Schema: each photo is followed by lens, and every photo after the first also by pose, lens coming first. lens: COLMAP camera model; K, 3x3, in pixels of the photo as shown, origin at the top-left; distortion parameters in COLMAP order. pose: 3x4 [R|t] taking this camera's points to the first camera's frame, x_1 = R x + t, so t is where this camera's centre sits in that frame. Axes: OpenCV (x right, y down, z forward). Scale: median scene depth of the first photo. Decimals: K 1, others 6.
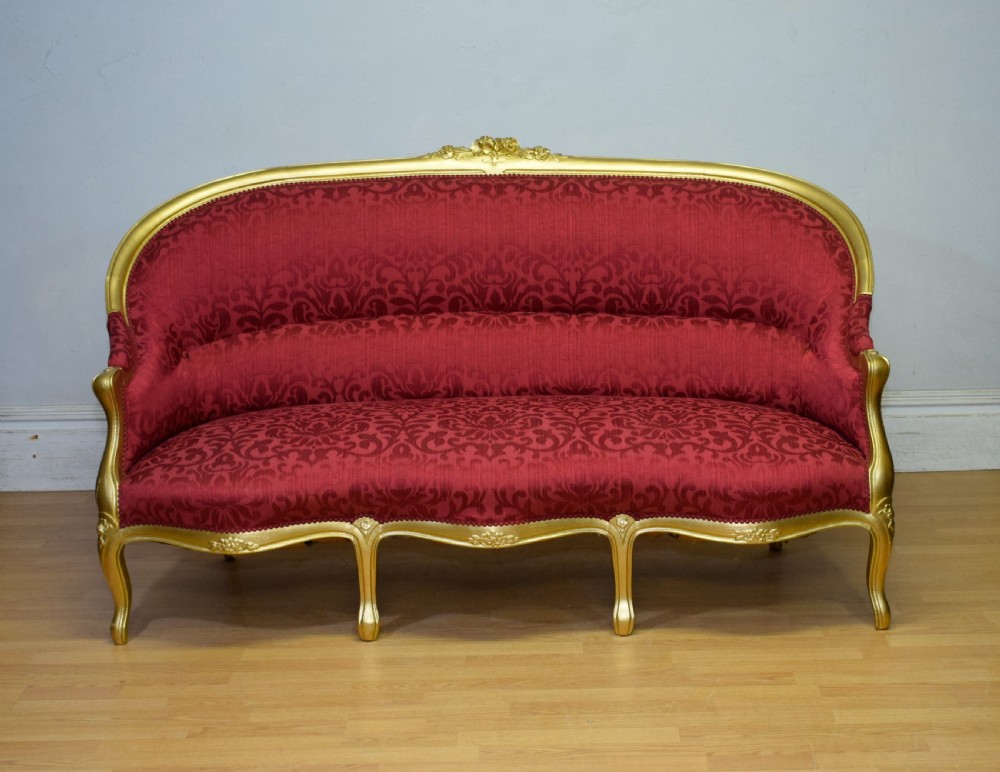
lens RADIAL K [[1951.9, 0, 540.3], [0, 1951.9, 441.5], [0, 0, 1]] dist [-0.002630, 0.000000]
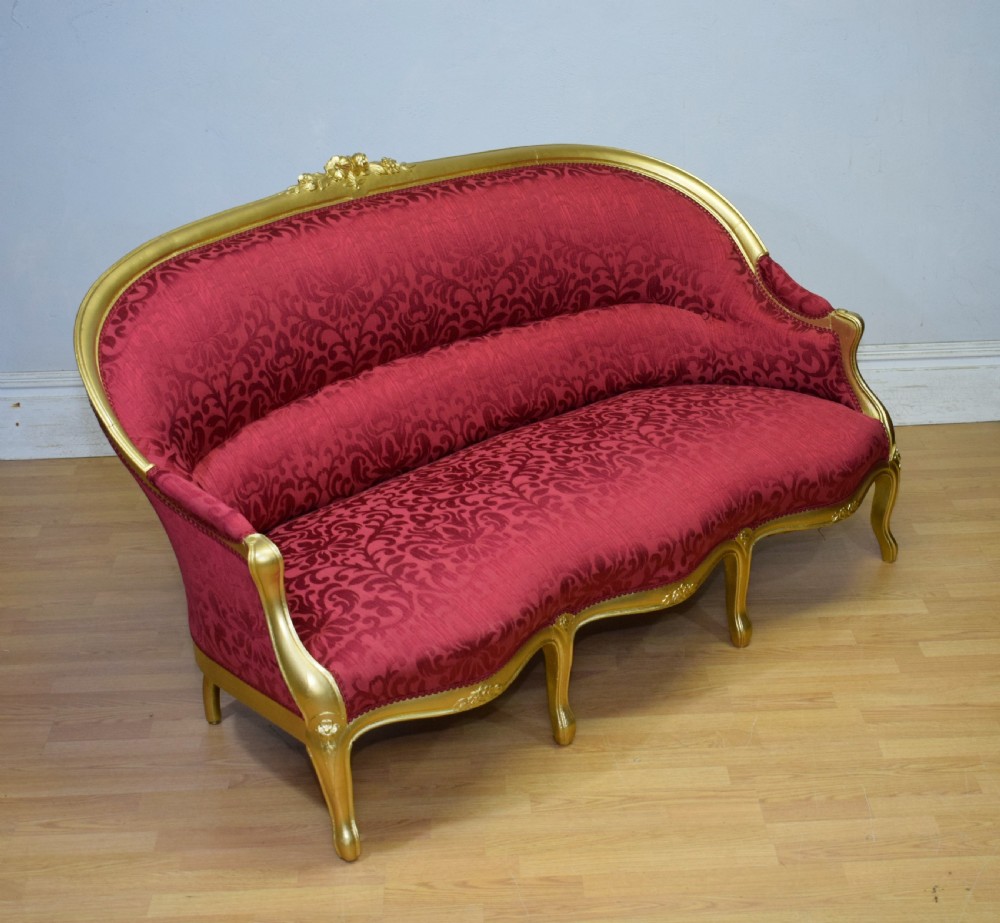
lens RADIAL K [[1974.6, 0, 547.5], [0, 1974.6, 492.7], [0, 0, 1]] dist [-0.003642, 0.000000]
pose [[0.684339, -0.274907, 0.675356, -0.614325], [0.195863, 0.961471, 0.192904, -0.169167], [-0.702366, 0.000265, 0.711816, 0.326479]]
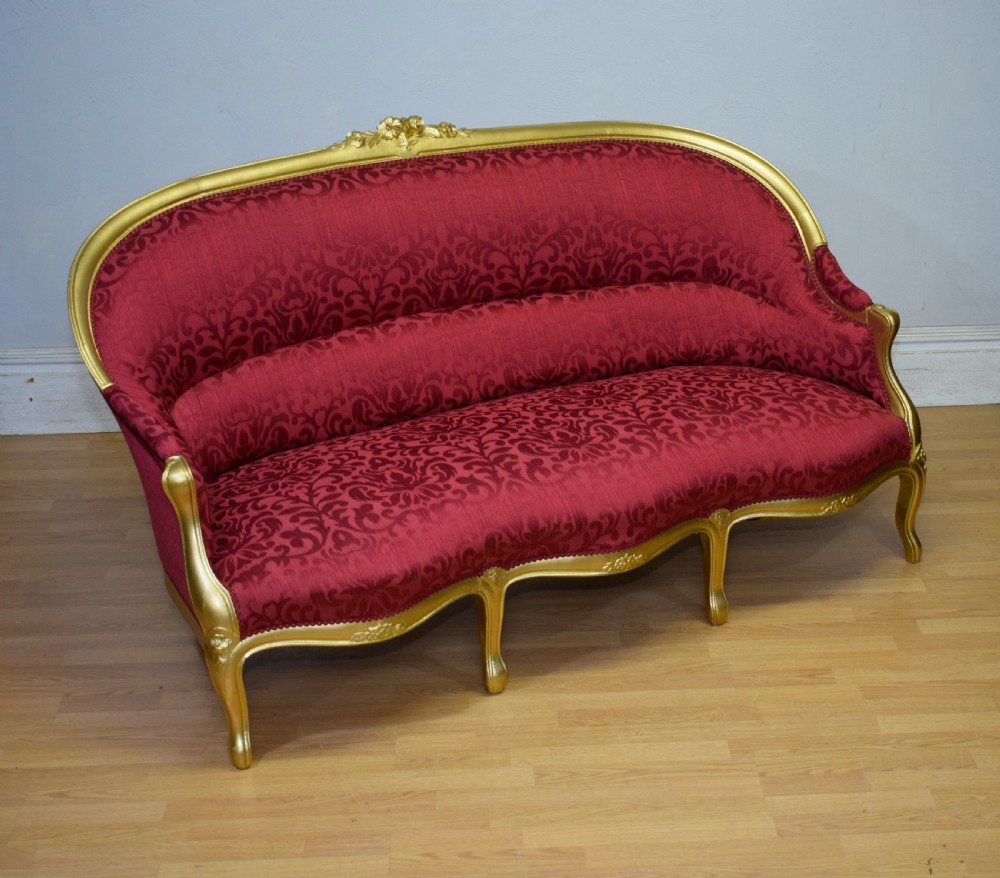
lens RADIAL K [[1921.2, 0, 570.3], [0, 1921.2, 468.8], [0, 0, 1]] dist [-0.005414, 0.000000]
pose [[0.849273, -0.192644, 0.491553, -0.445527], [0.129960, 0.978685, 0.159019, -0.131812], [-0.511710, -0.071168, 0.856206, 0.181898]]
